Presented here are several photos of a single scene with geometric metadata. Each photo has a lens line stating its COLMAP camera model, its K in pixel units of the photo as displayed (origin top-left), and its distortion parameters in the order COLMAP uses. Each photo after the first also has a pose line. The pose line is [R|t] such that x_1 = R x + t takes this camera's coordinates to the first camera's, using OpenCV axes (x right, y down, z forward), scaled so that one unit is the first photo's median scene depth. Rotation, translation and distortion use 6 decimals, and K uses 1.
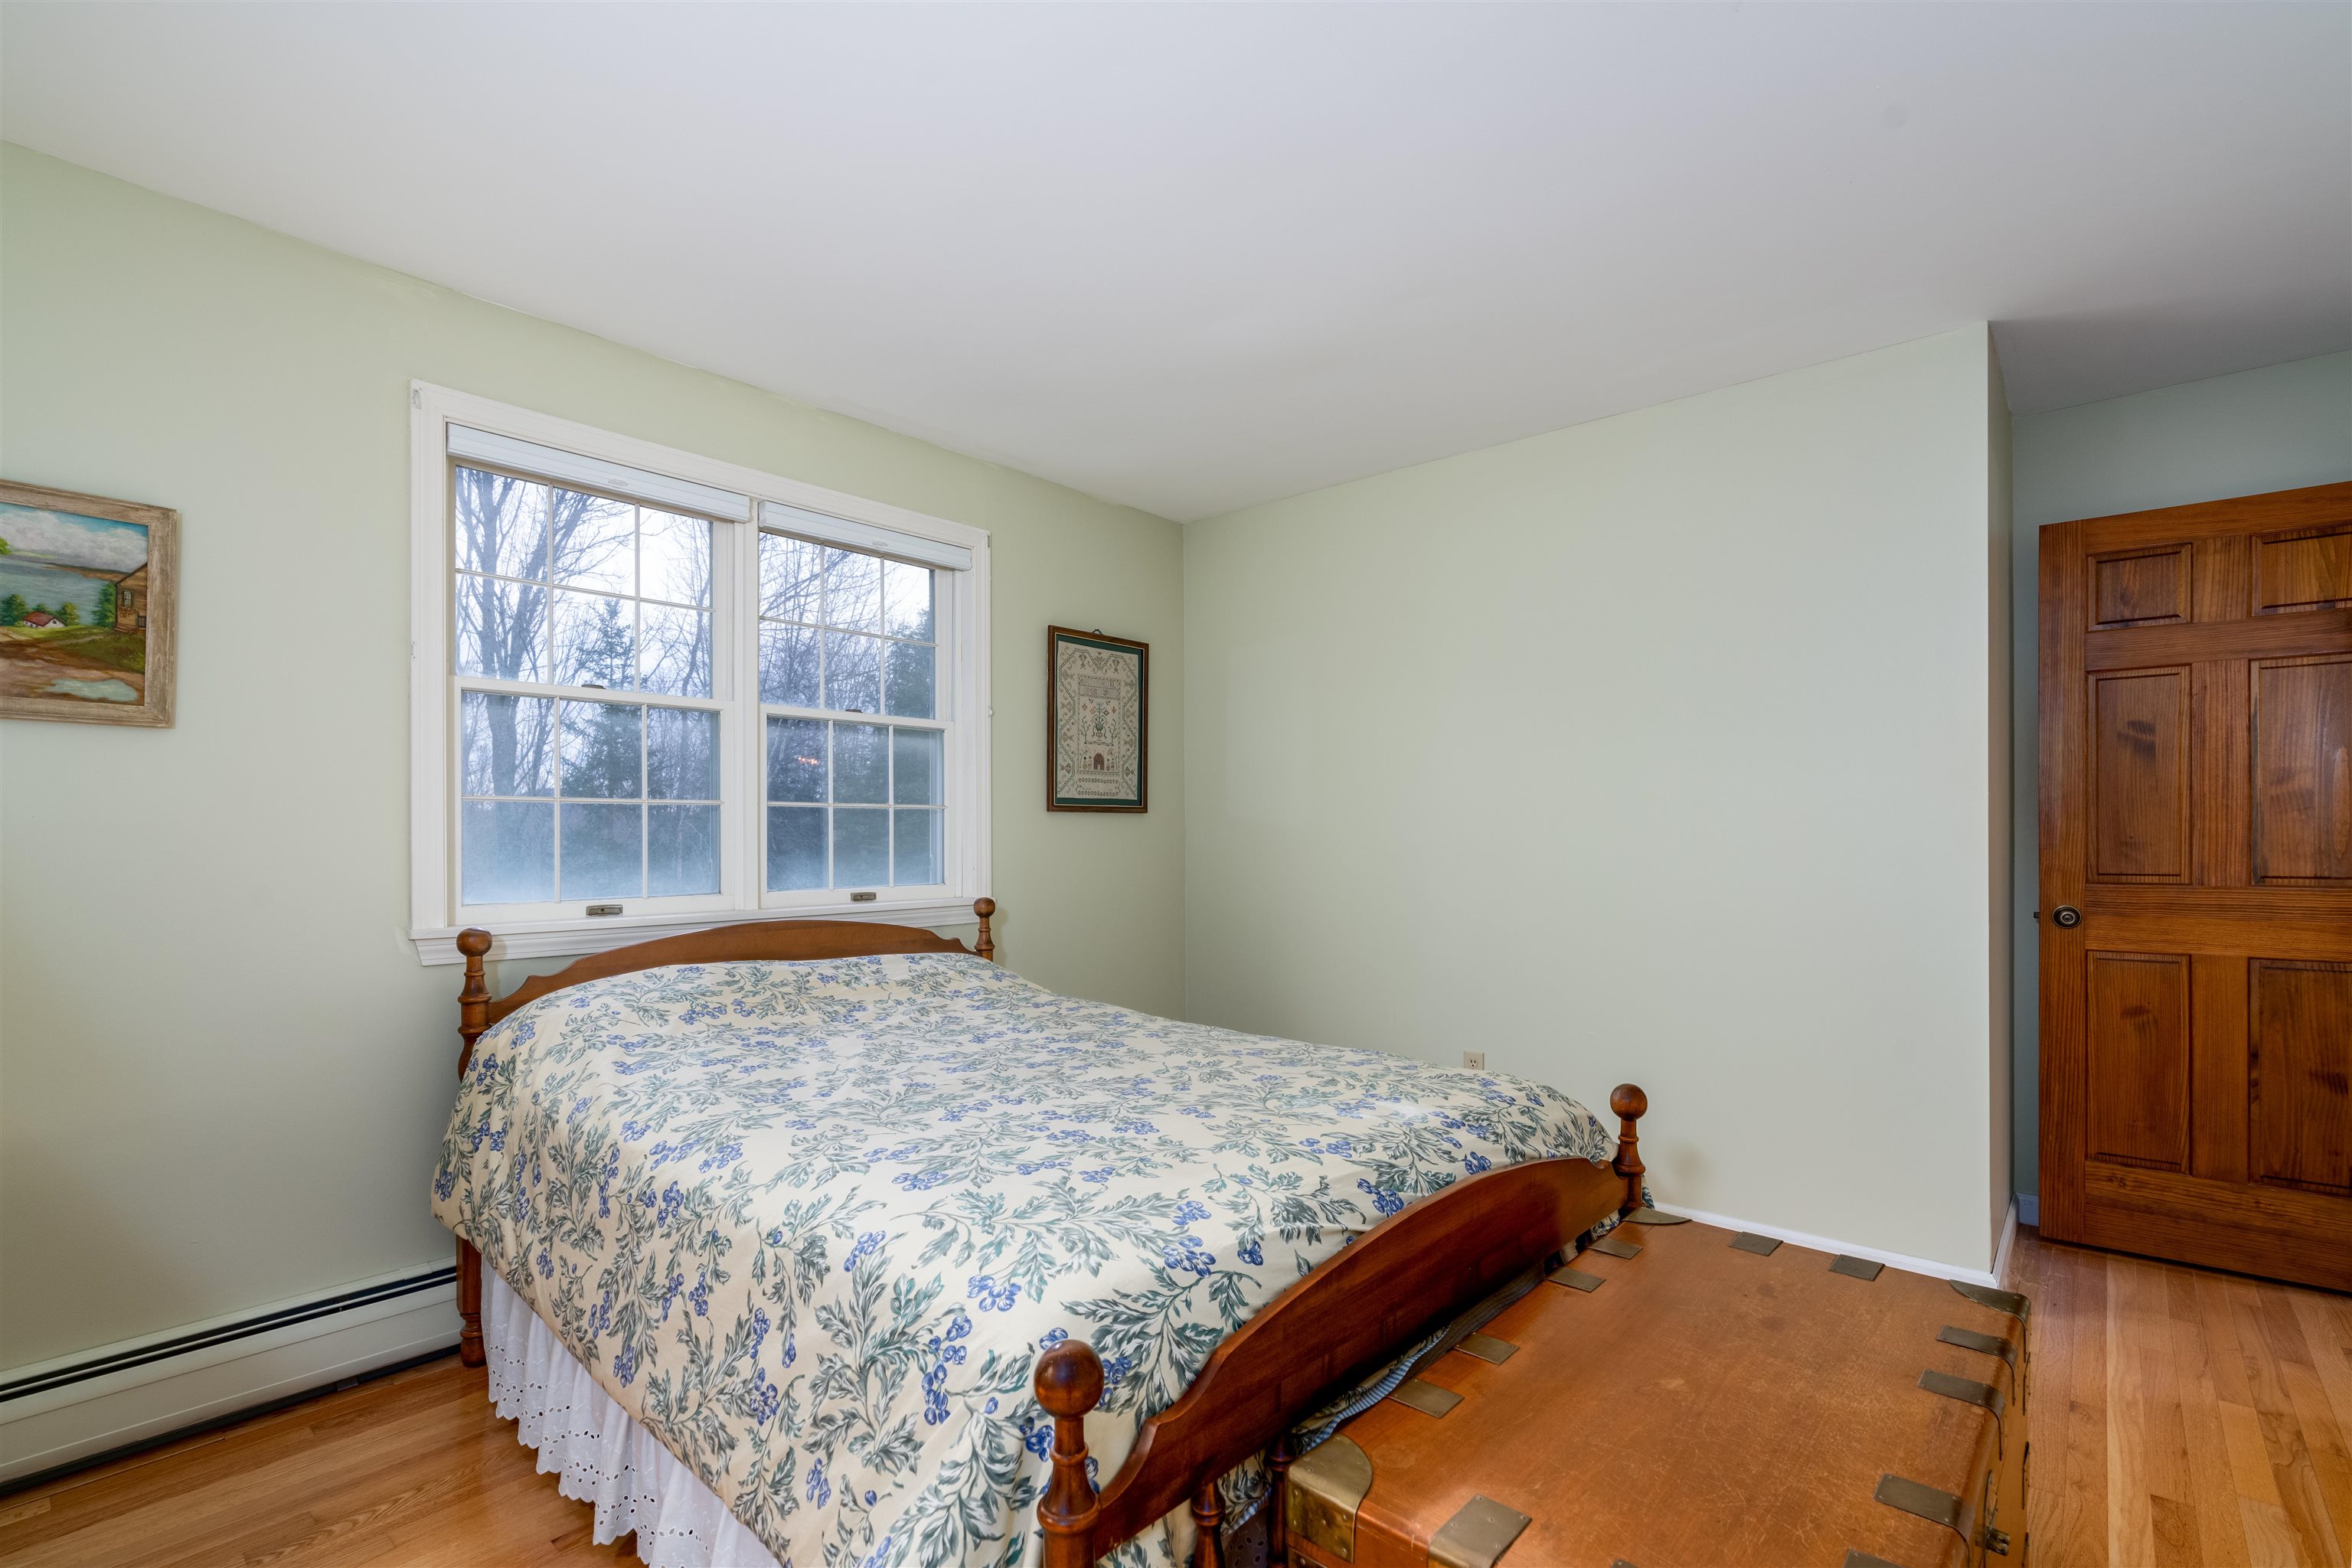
lens RADIAL K [[1064.4, 0, 1183.8], [0, 1064.4, 842.7], [0, 0, 1]] dist [-0.013140, 0.000515]
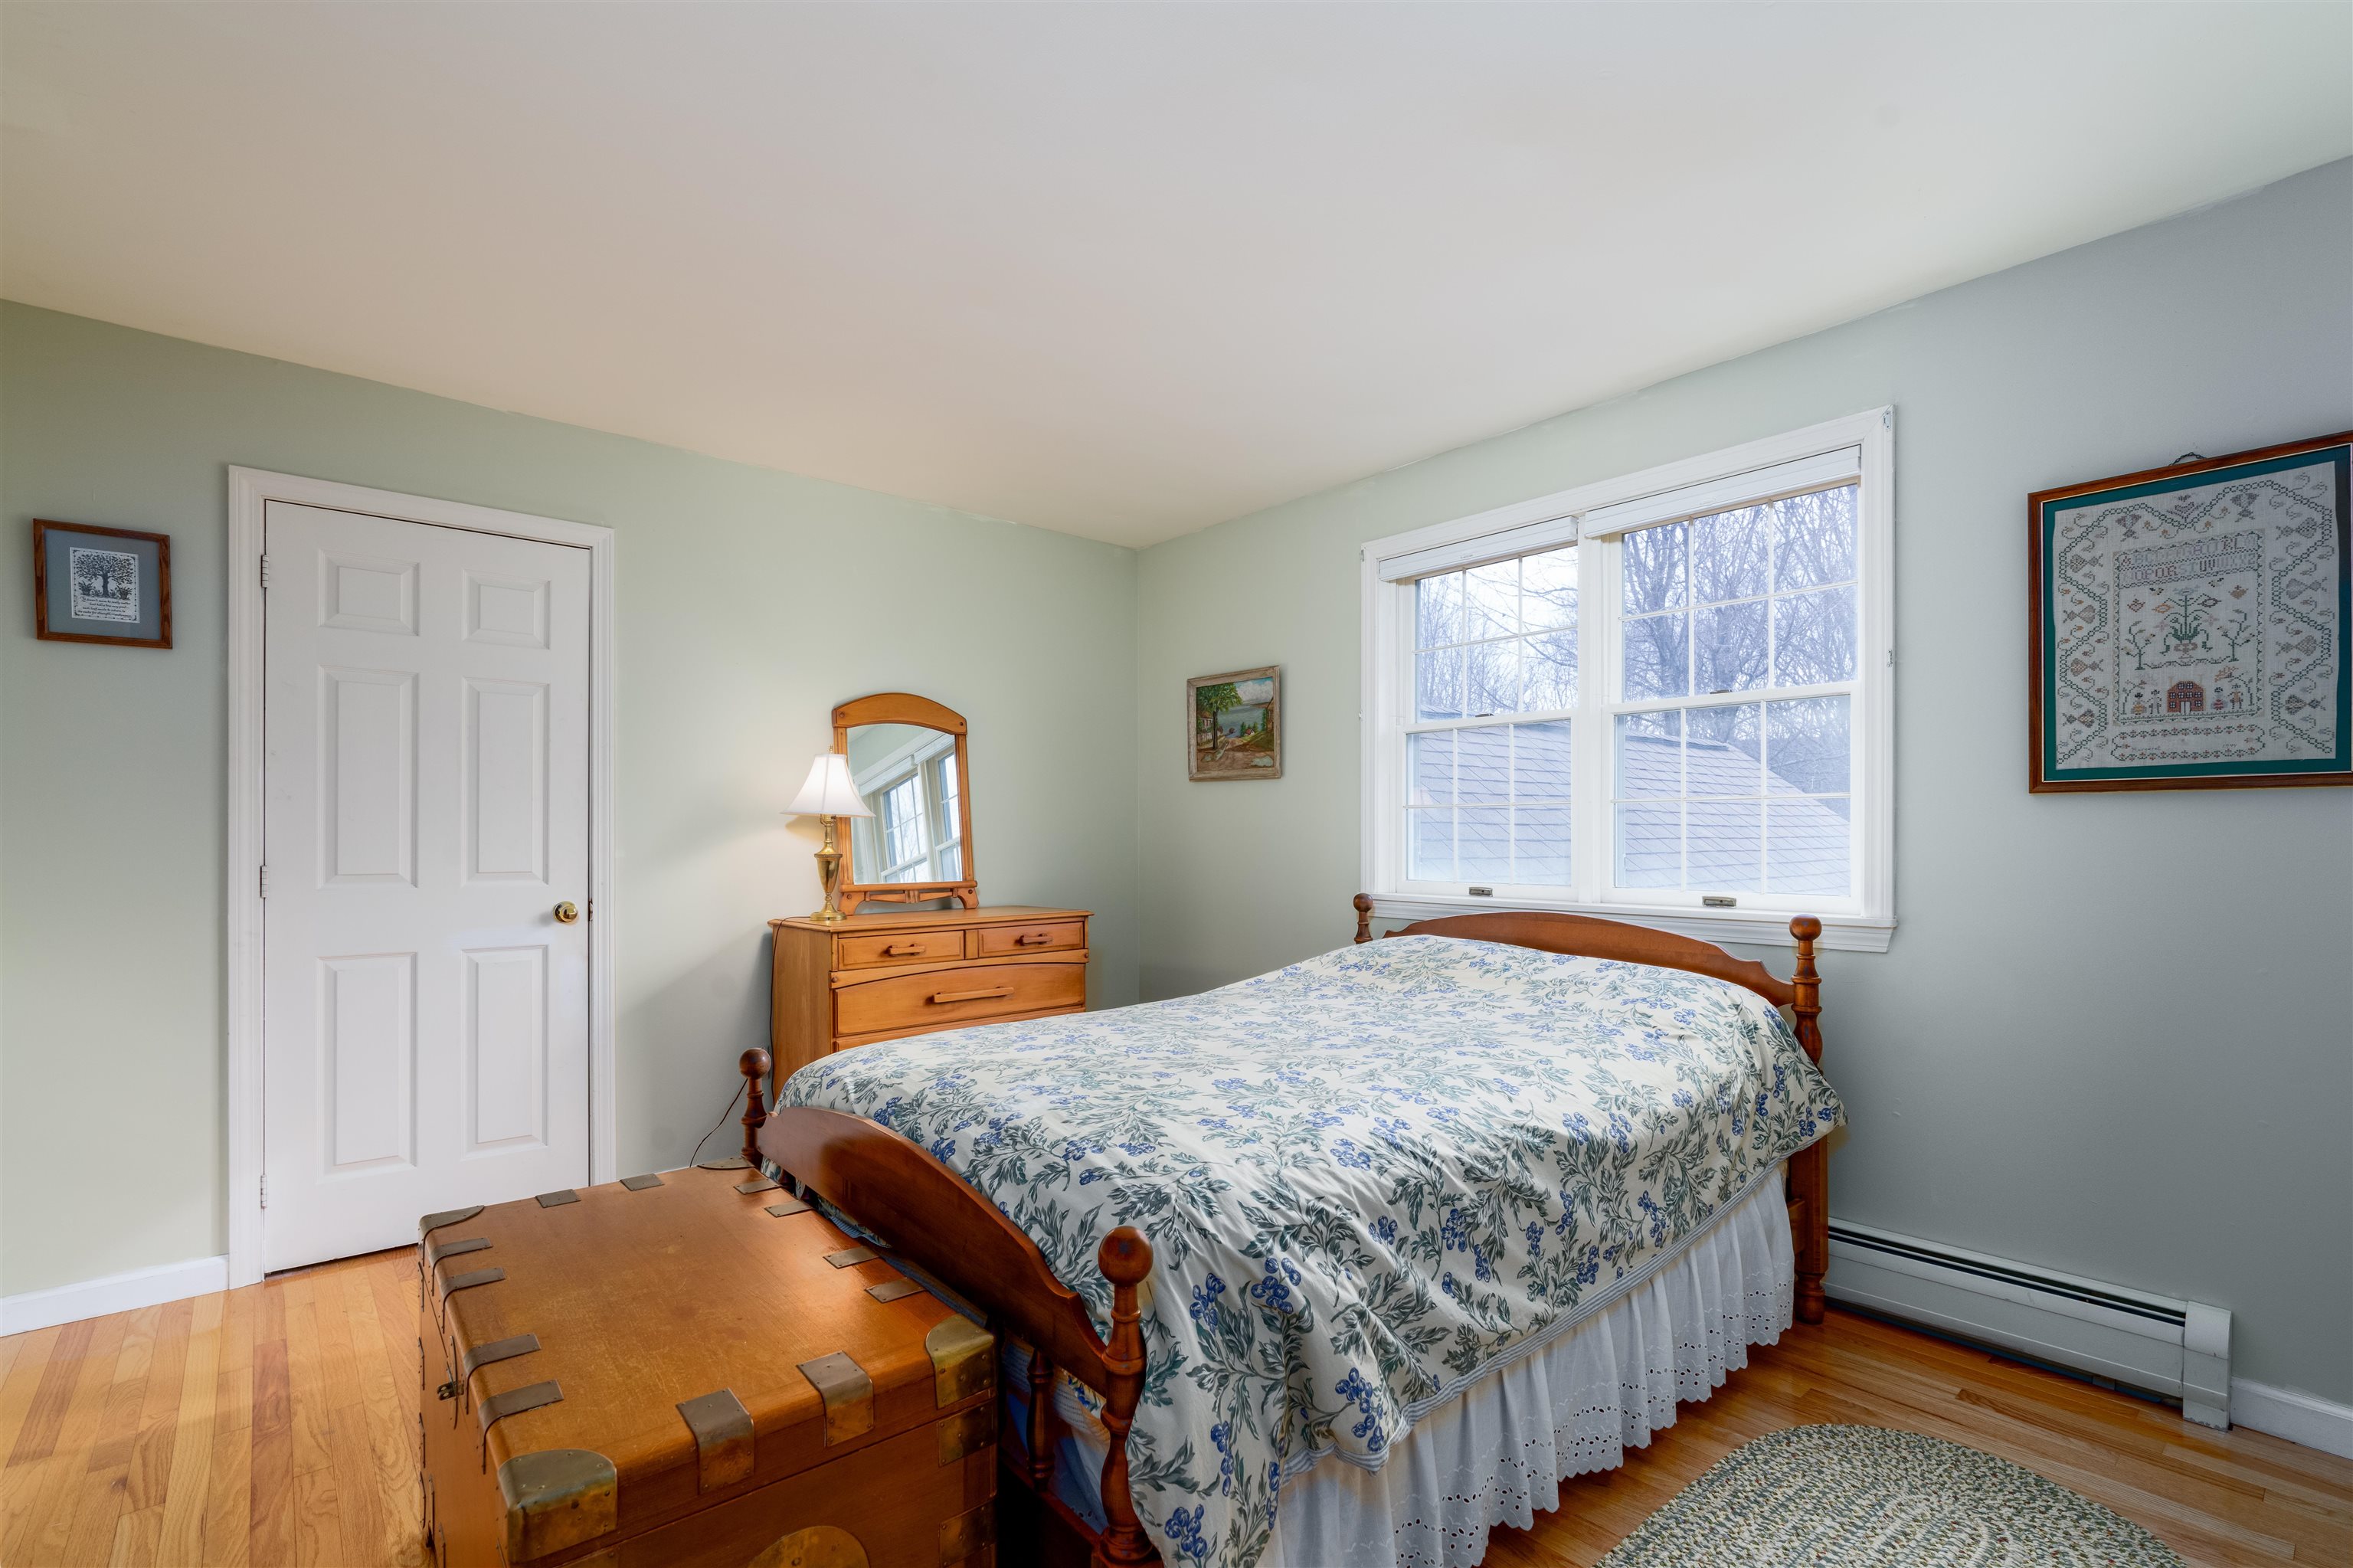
lens RADIAL K [[1064.9, 0, 1184.4], [0, 1064.9, 842.8], [0, 0, 1]] dist [-0.013140, 0.000515]
pose [[-0.135402, 0.011213, -0.990727, 1.026634], [-0.003632, 0.999924, 0.011813, -0.011007], [0.990784, 0.005197, -0.135351, 1.102044]]
